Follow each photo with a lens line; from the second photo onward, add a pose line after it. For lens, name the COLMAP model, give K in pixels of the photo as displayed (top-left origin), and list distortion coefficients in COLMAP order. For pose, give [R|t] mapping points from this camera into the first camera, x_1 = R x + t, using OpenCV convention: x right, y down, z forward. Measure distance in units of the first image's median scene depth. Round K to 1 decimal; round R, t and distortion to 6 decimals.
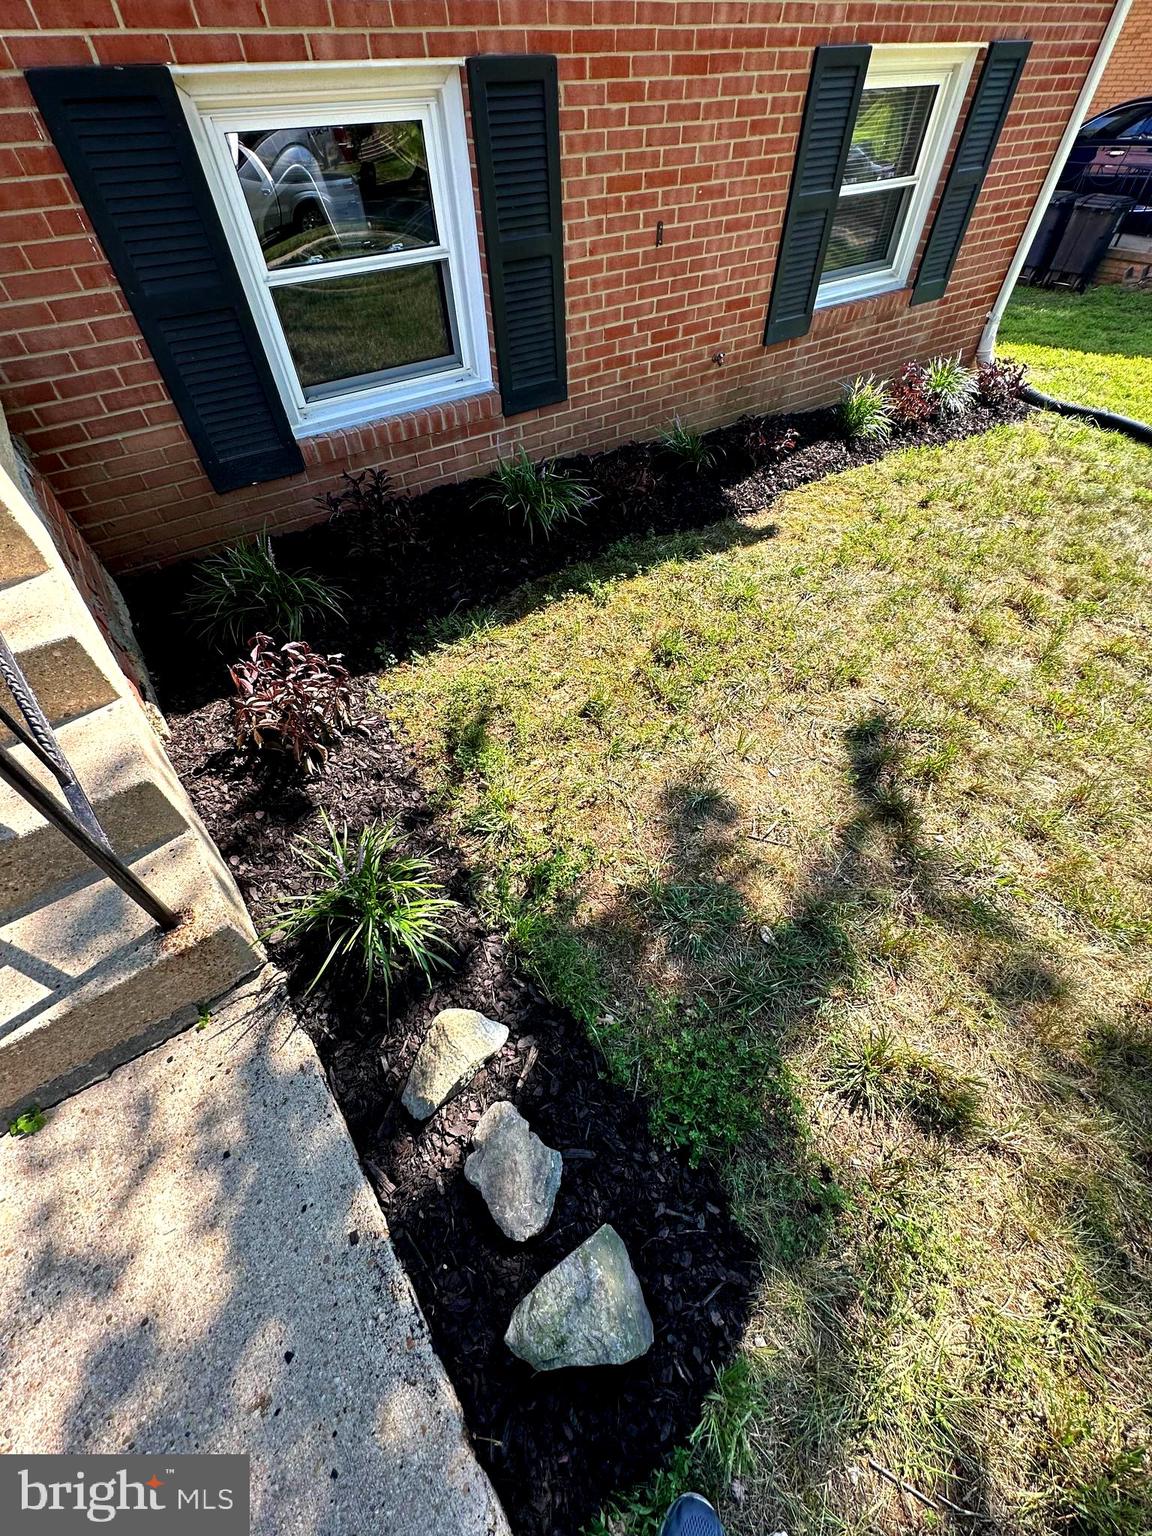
lens RADIAL K [[606.3, 0, 576.0], [0, 606.3, 768.0], [0, 0, 1]] dist [-0.001171, -0.000193]
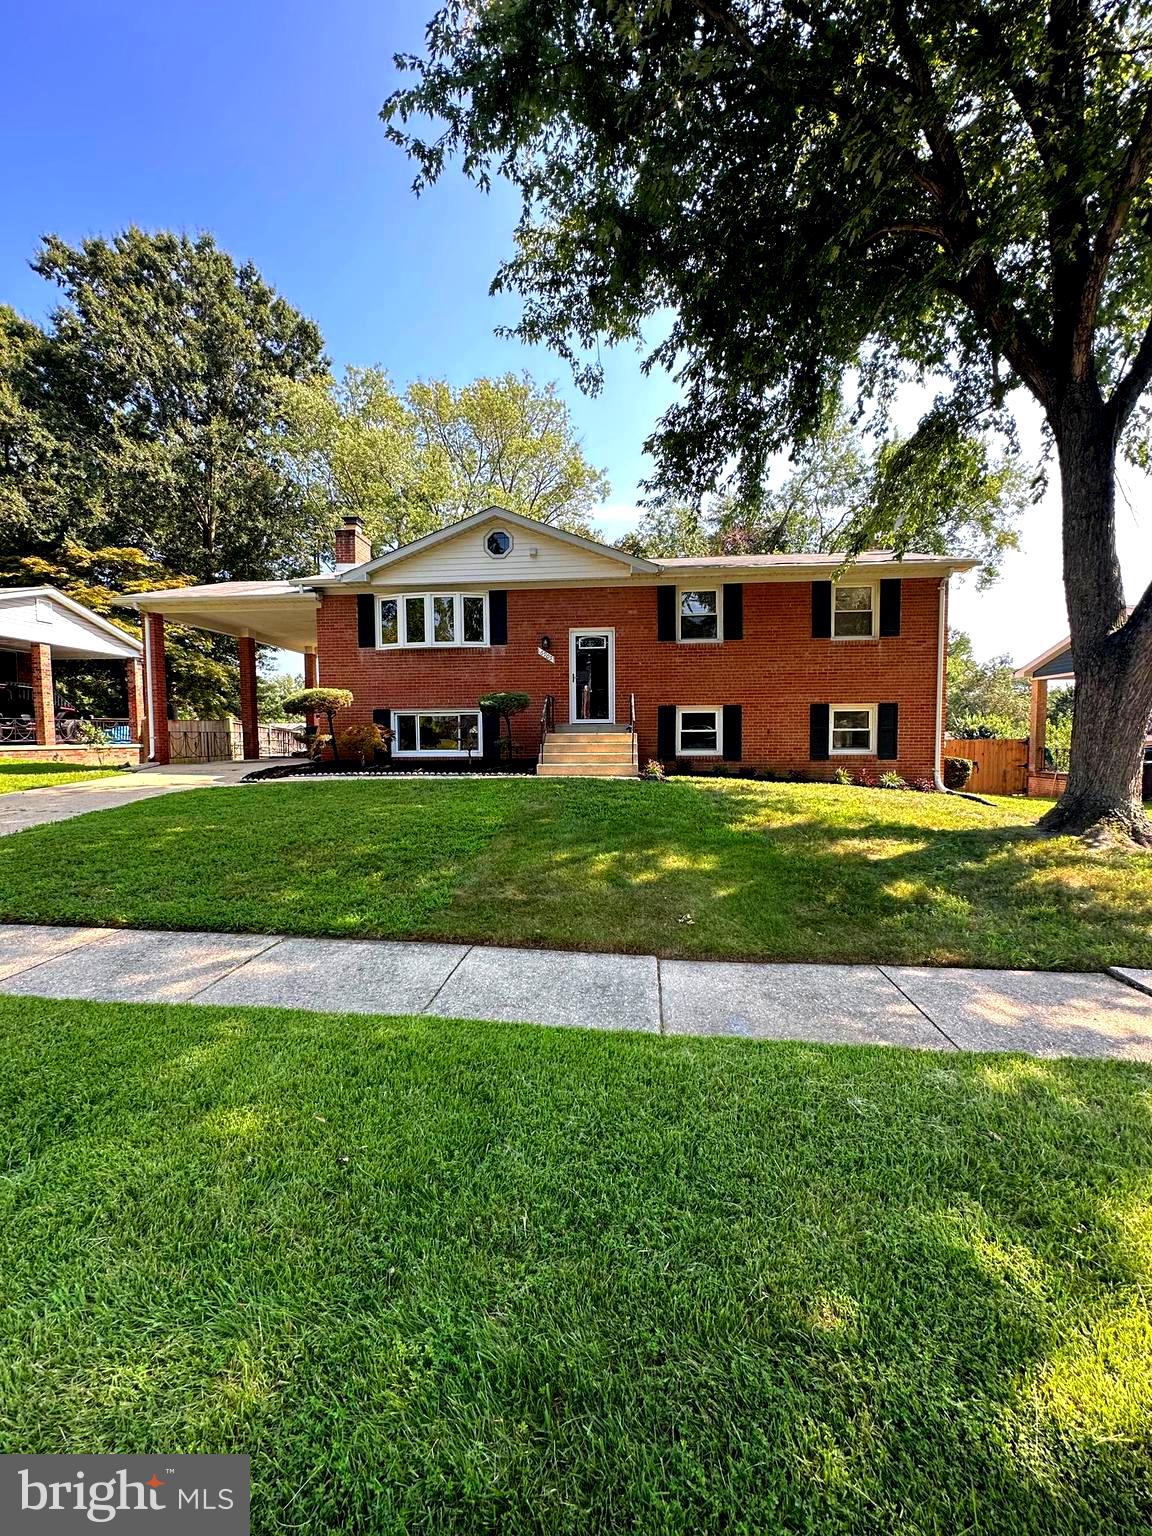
lens RADIAL K [[606.3, 0, 576.0], [0, 606.3, 768.0], [0, 0, 1]] dist [-0.001171, -0.000193]
pose [[0.793856, 0.053043, -0.605789, 1.744271], [-0.466637, 0.691907, -0.550922, 2.430846], [0.389927, 0.720036, 0.574026, -1.925772]]
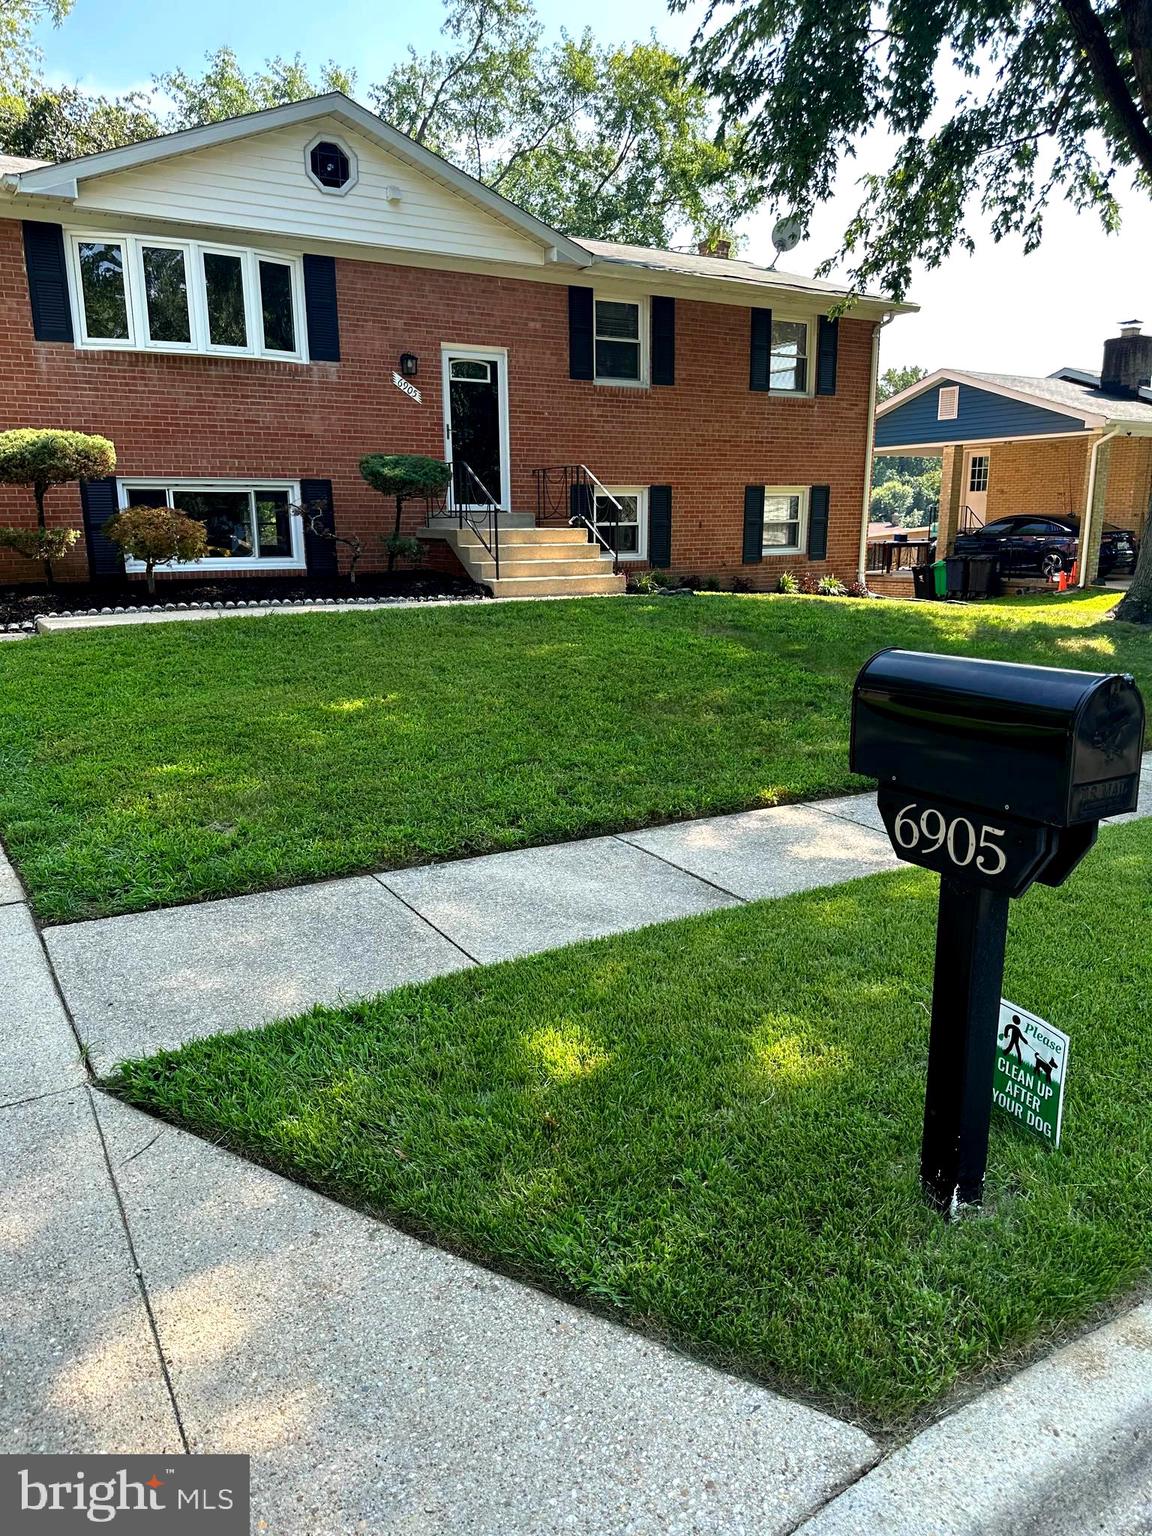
lens RADIAL K [[1063.7, 0, 576.0], [0, 1063.7, 768.0], [0, 0, 1]] dist [0.087526, -0.139858]
pose [[0.999387, 0.022458, -0.026848, -0.337269], [-0.033964, 0.807624, -0.588720, 3.498848], [0.008462, 0.589271, 0.807891, -2.802111]]
